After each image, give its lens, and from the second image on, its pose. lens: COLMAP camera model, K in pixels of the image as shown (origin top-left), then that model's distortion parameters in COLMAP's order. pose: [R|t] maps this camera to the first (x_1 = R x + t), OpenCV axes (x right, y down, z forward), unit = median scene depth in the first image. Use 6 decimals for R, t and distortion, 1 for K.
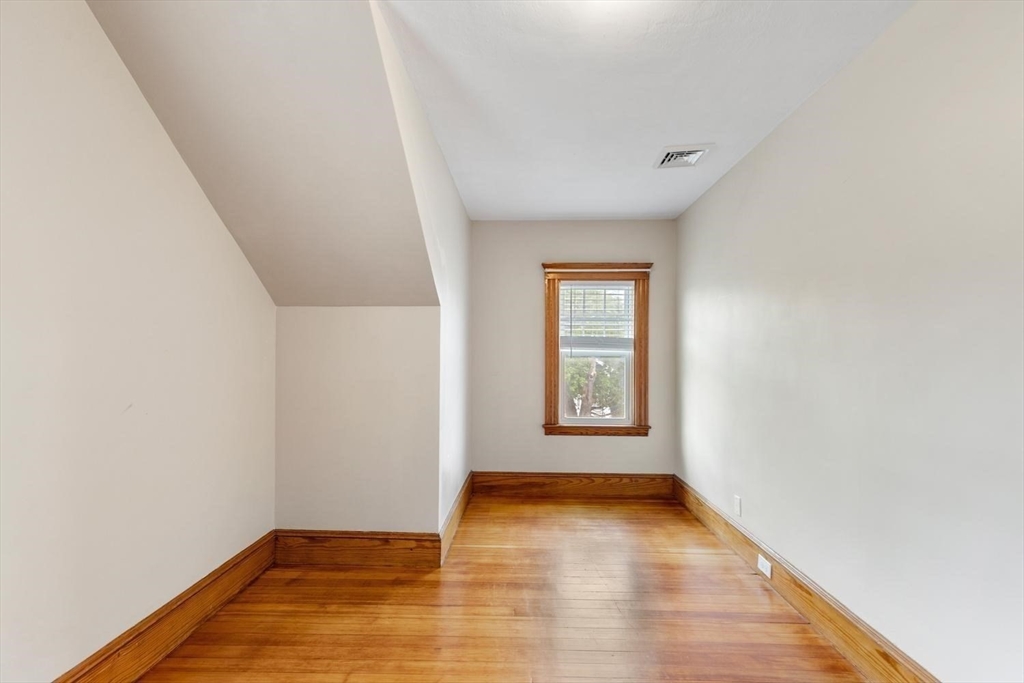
lens RADIAL K [[467.4, 0, 514.9], [0, 467.4, 363.6], [0, 0, 1]] dist [0.007191, -0.000588]
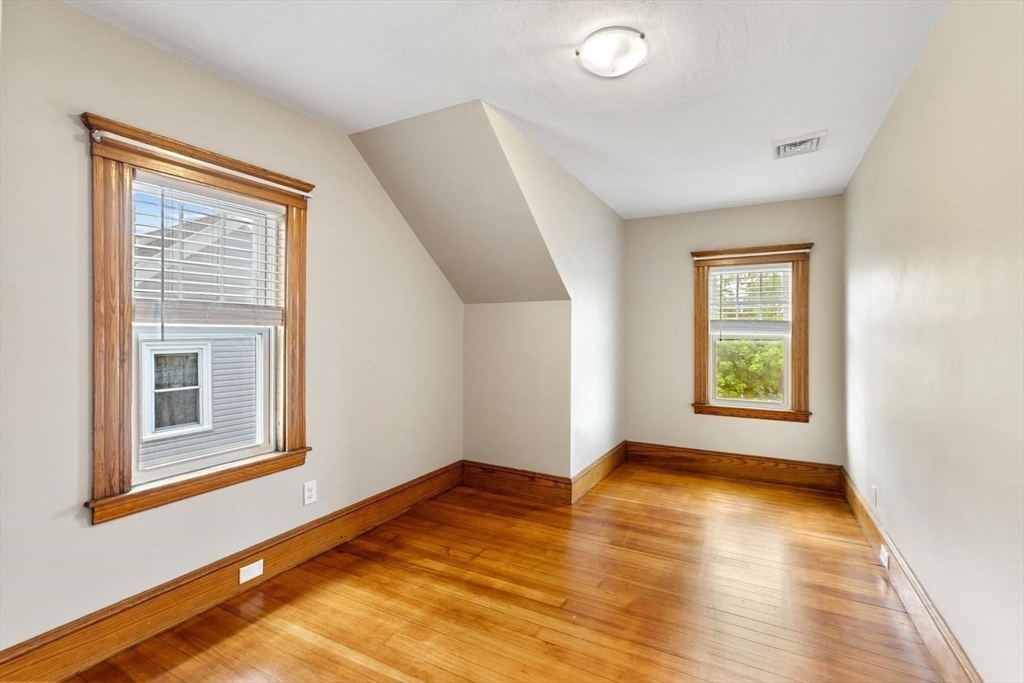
lens RADIAL K [[463.0, 0, 513.8], [0, 463.0, 349.4], [0, 0, 1]] dist [0.006487, -0.000402]
pose [[0.892431, 0.014292, -0.450958, 0.197312], [-0.010657, 0.999887, 0.010599, 0.000700], [0.451058, -0.004653, 0.892482, -0.143745]]
